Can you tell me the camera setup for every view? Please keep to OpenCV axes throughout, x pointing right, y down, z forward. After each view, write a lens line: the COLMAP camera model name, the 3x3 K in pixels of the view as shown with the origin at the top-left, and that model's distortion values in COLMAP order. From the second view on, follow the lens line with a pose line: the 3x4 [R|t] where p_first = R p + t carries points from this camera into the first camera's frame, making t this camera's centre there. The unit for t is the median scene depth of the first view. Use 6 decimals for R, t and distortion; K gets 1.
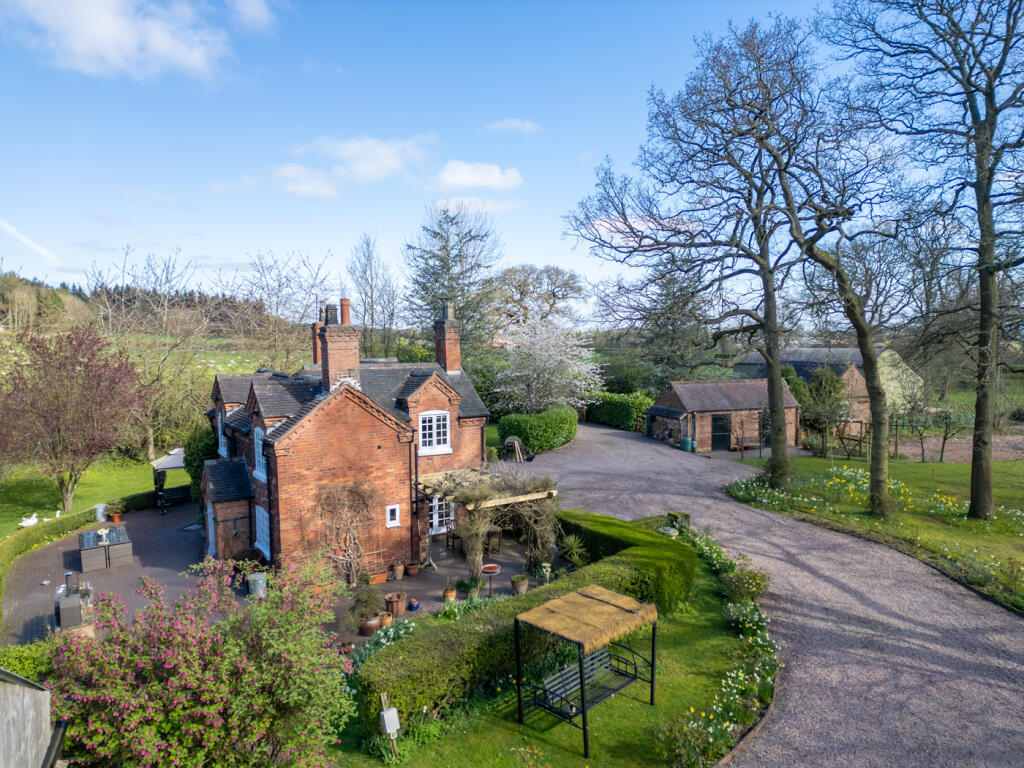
lens RADIAL K [[705.7, 0, 512.2], [0, 705.7, 386.6], [0, 0, 1]] dist [0.110931, -0.121406]
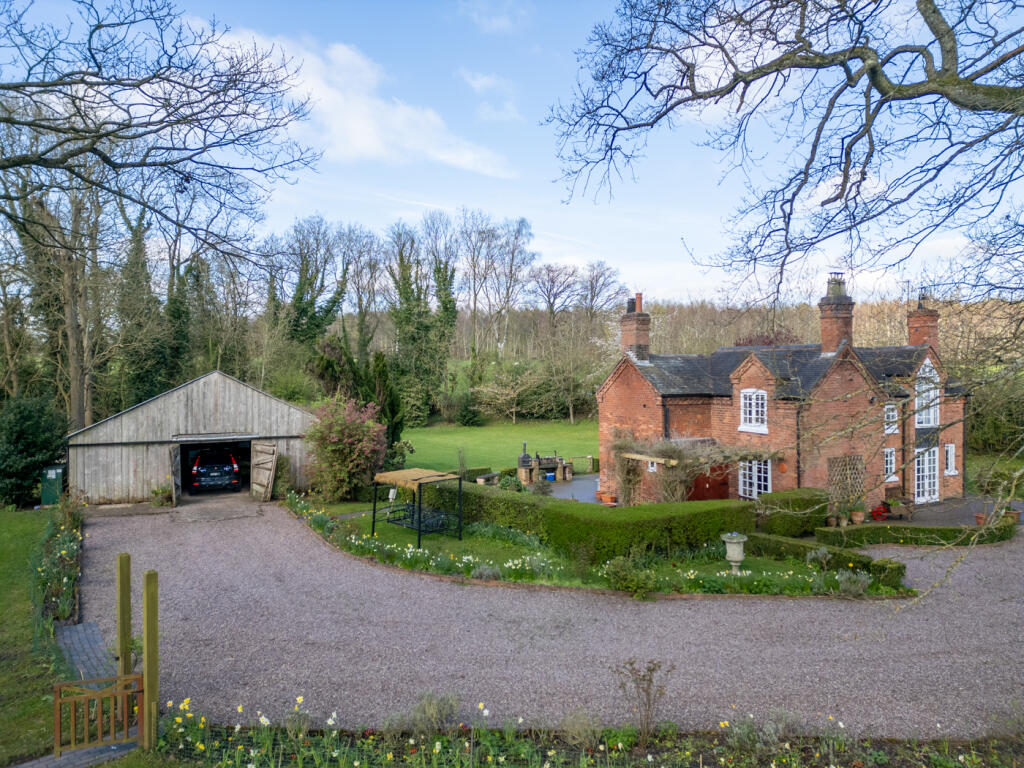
lens RADIAL K [[705.7, 0, 512.2], [0, 705.7, 386.6], [0, 0, 1]] dist [0.110931, -0.121406]
pose [[-0.062890, 0.026661, -0.997664, 0.944149], [-0.073626, 0.996795, 0.031279, 0.023980], [0.995301, 0.075421, -0.060726, 0.716358]]
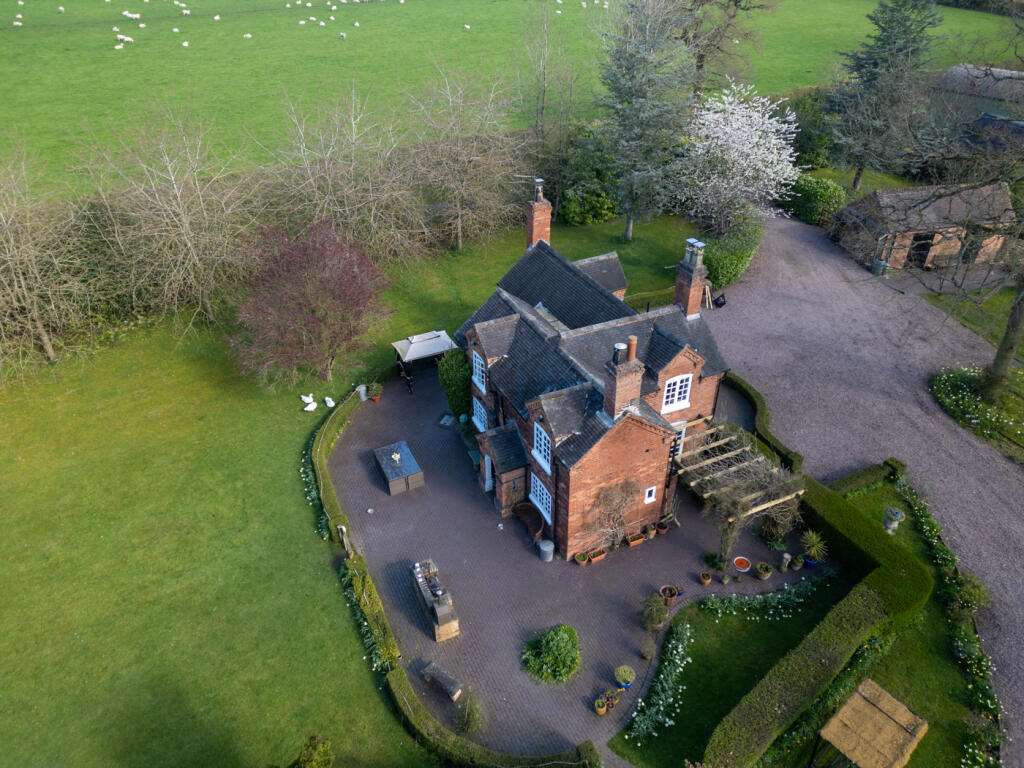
lens RADIAL K [[705.7, 0, 512.2], [0, 705.7, 386.6], [0, 0, 1]] dist [0.110931, -0.121406]
pose [[0.993059, 0.072708, -0.092455, -0.259234], [-0.016417, 0.864042, 0.503153, -0.479260], [0.116468, -0.498142, 0.859238, 0.057264]]
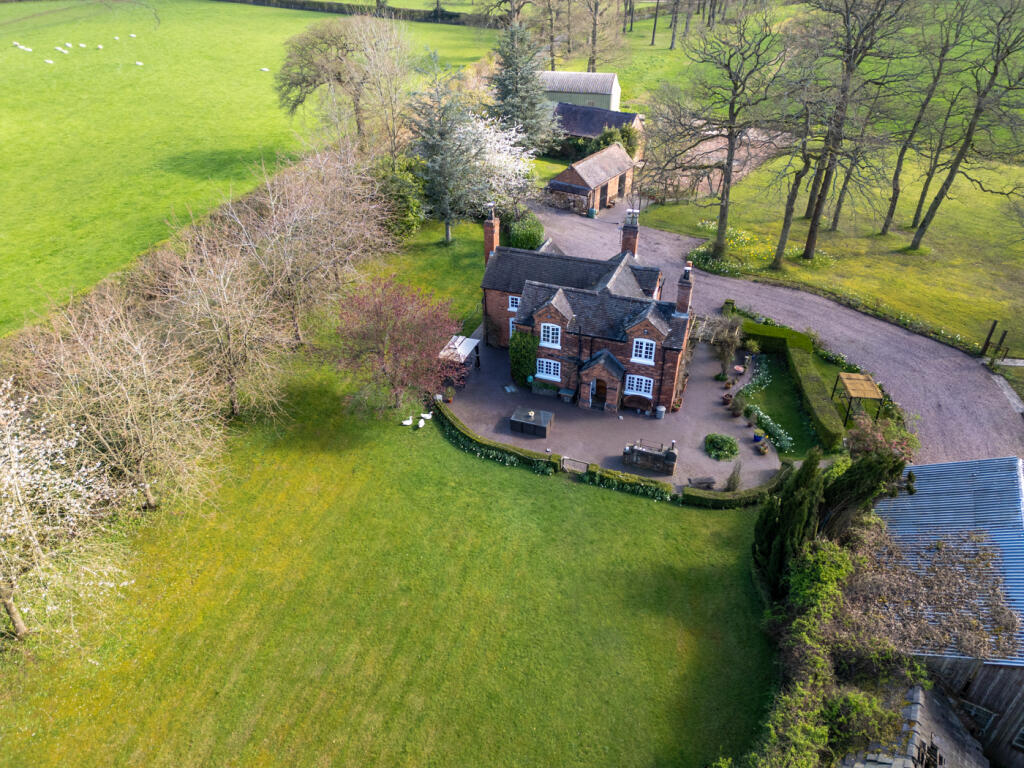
lens RADIAL K [[705.7, 0, 512.2], [0, 705.7, 386.6], [0, 0, 1]] dist [0.110931, -0.121406]
pose [[0.798136, -0.337897, 0.498803, -1.341450], [0.046155, 0.859780, 0.508575, -0.662587], [-0.600707, -0.382890, 0.701817, -0.099656]]
